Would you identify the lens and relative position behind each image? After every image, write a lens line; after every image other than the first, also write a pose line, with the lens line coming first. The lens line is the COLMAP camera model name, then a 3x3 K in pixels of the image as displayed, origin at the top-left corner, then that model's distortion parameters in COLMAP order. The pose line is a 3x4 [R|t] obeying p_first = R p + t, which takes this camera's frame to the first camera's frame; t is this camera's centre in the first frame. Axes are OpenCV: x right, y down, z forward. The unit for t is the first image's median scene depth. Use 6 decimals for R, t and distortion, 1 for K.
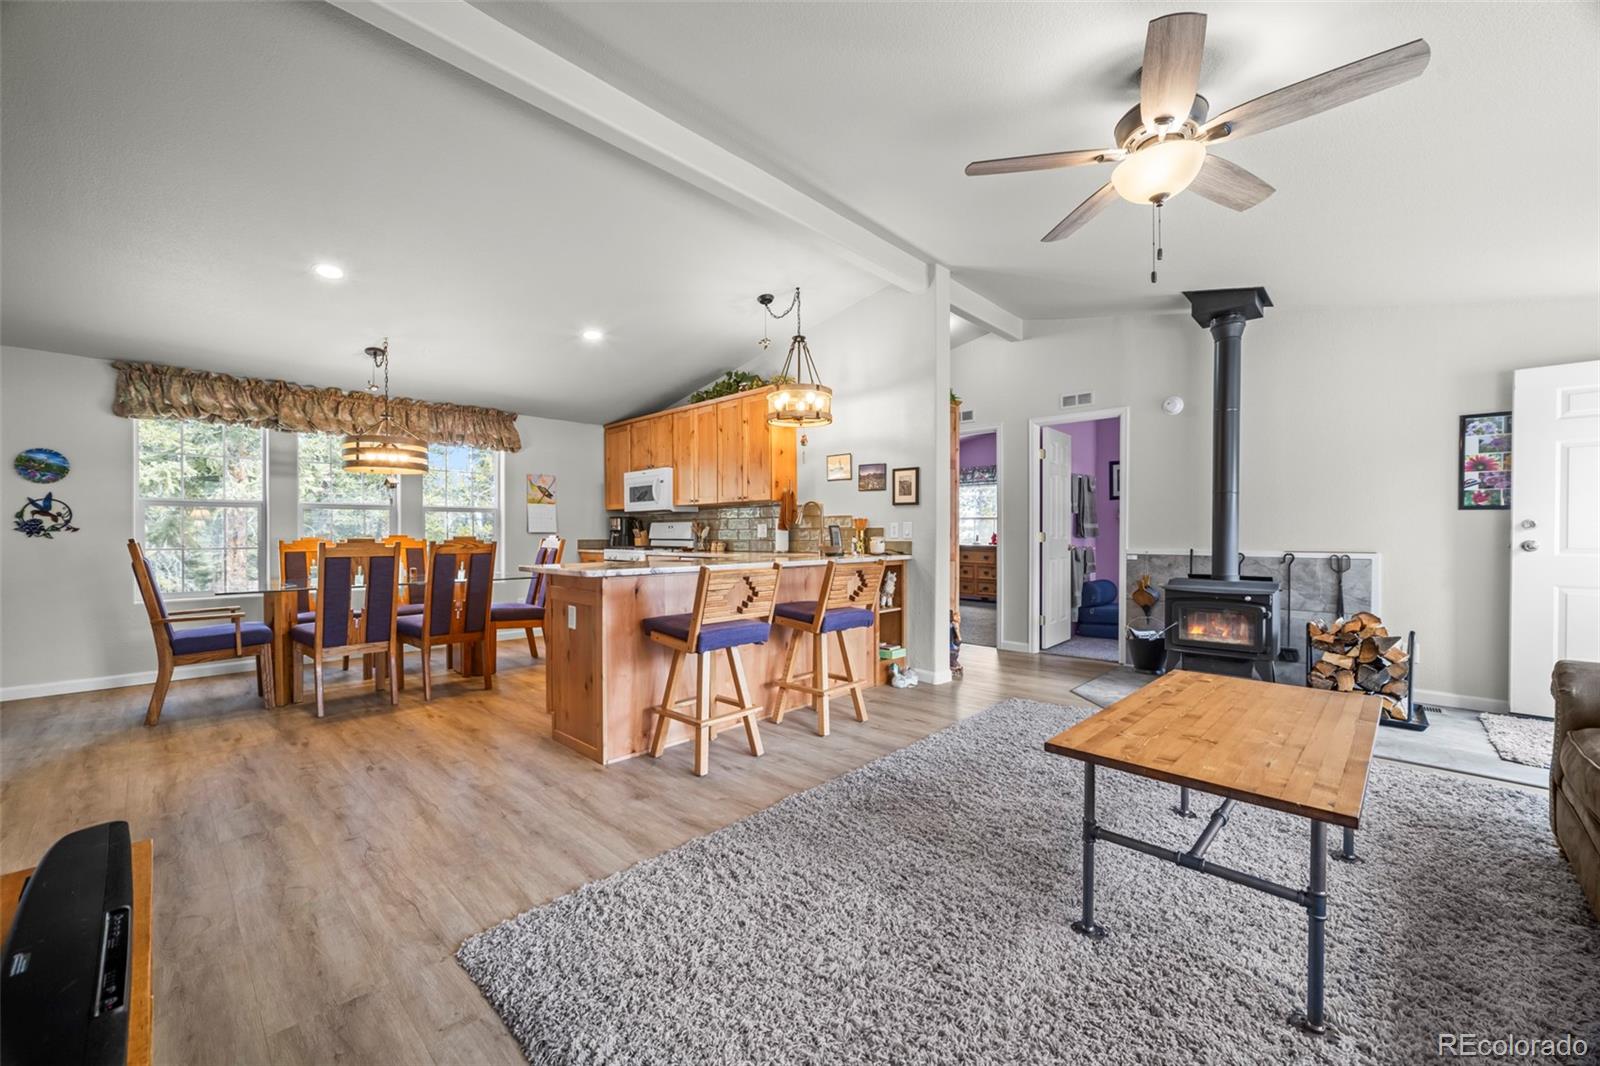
lens RADIAL K [[636.4, 0, 794.9], [0, 636.4, 539.4], [0, 0, 1]] dist [-0.021350, 0.007896]
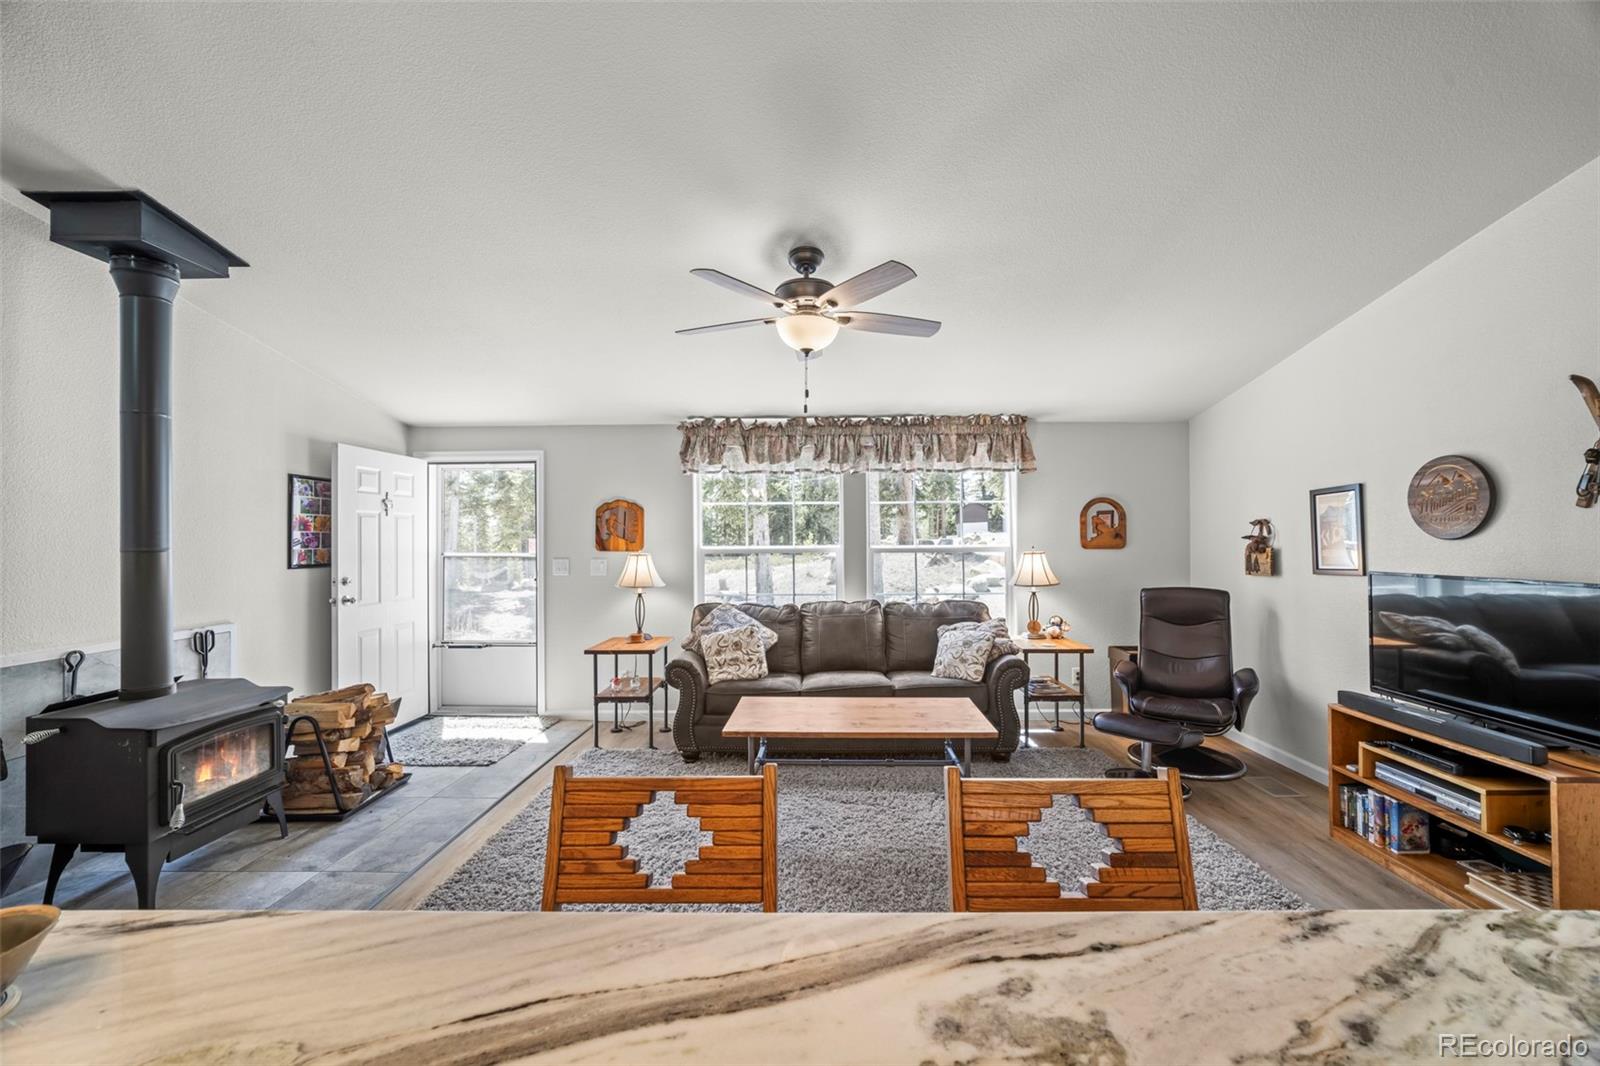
lens RADIAL K [[636.4, 0, 794.9], [0, 636.4, 539.4], [0, 0, 1]] dist [-0.021350, 0.007896]
pose [[-0.674585, 0.001526, 0.738195, -0.170453], [0.009935, 0.999926, 0.007012, -0.078068], [-0.738130, 0.012064, -0.674550, 0.912856]]
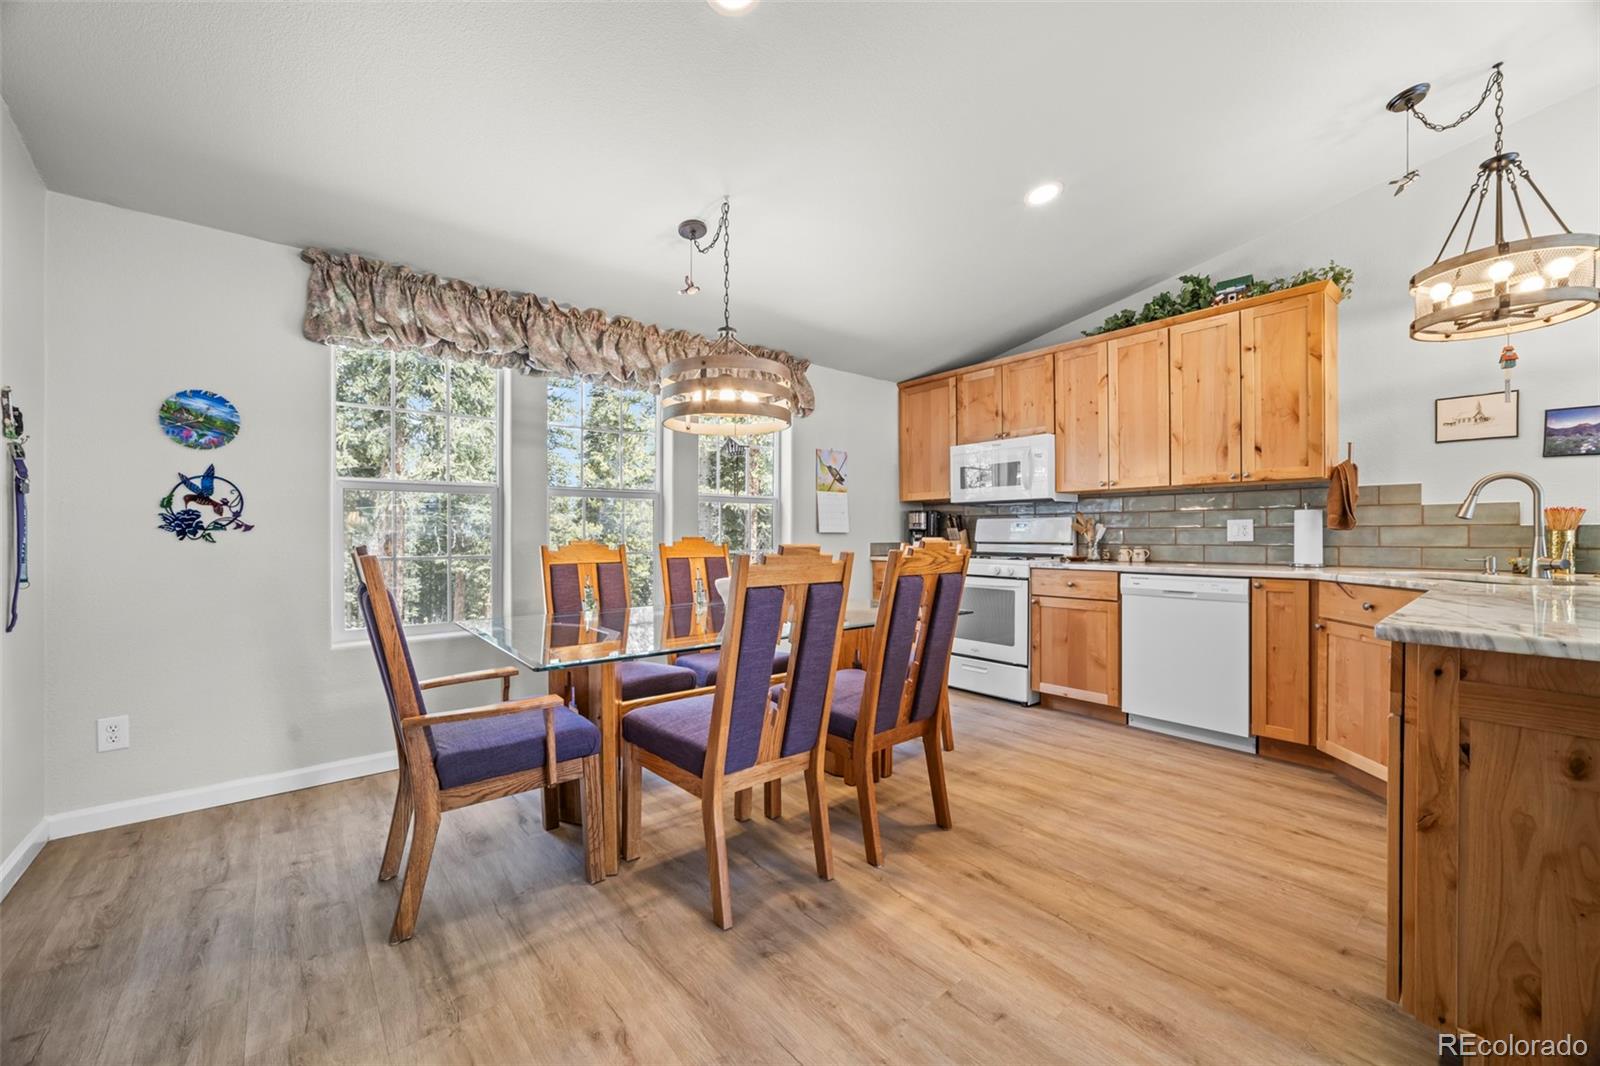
lens RADIAL K [[636.4, 0, 794.9], [0, 636.4, 539.4], [0, 0, 1]] dist [-0.021350, 0.007896]
pose [[0.993063, 0.002091, -0.117561, -0.526563], [-0.002058, 0.999998, 0.000405, -0.005421], [0.117562, -0.000160, 0.993066, 0.438763]]
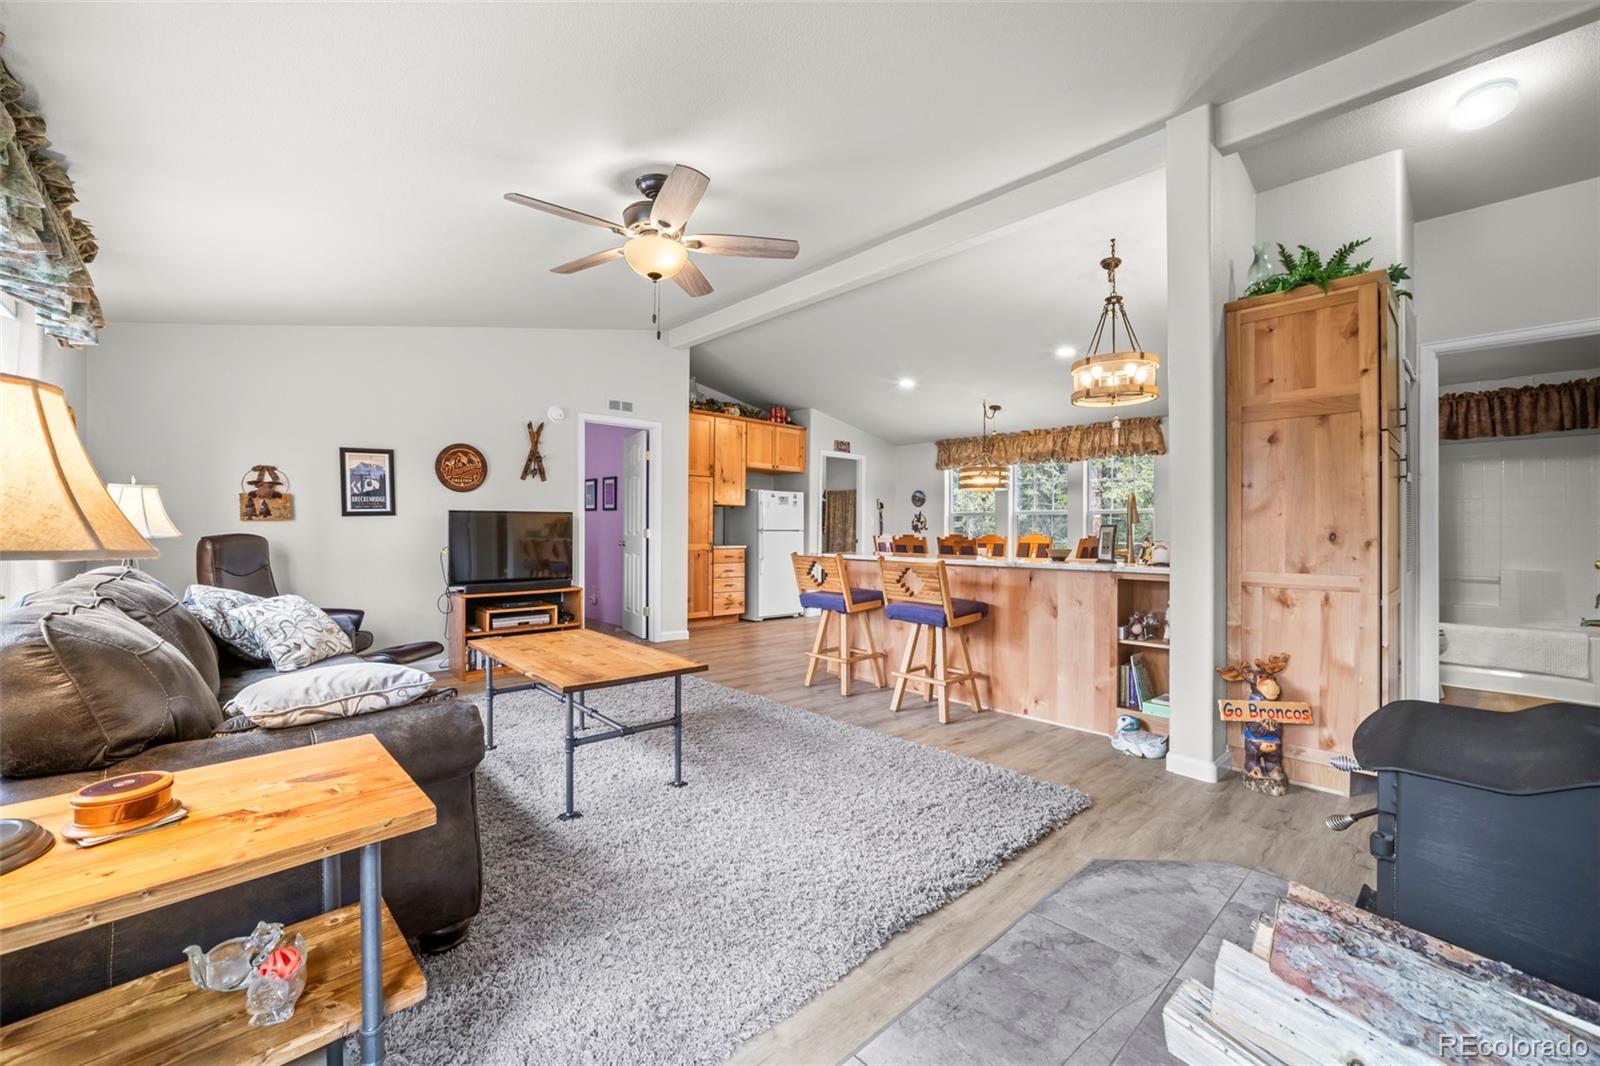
lens RADIAL K [[644.1, 0, 795.9], [0, 644.1, 527.2], [0, 0, 1]] dist [-0.020005, 0.000647]
pose [[-0.060402, -0.003678, -0.998167, 0.897066], [-0.010446, 0.999941, -0.003053, -0.010157], [0.998119, 0.010243, -0.060437, 0.663643]]
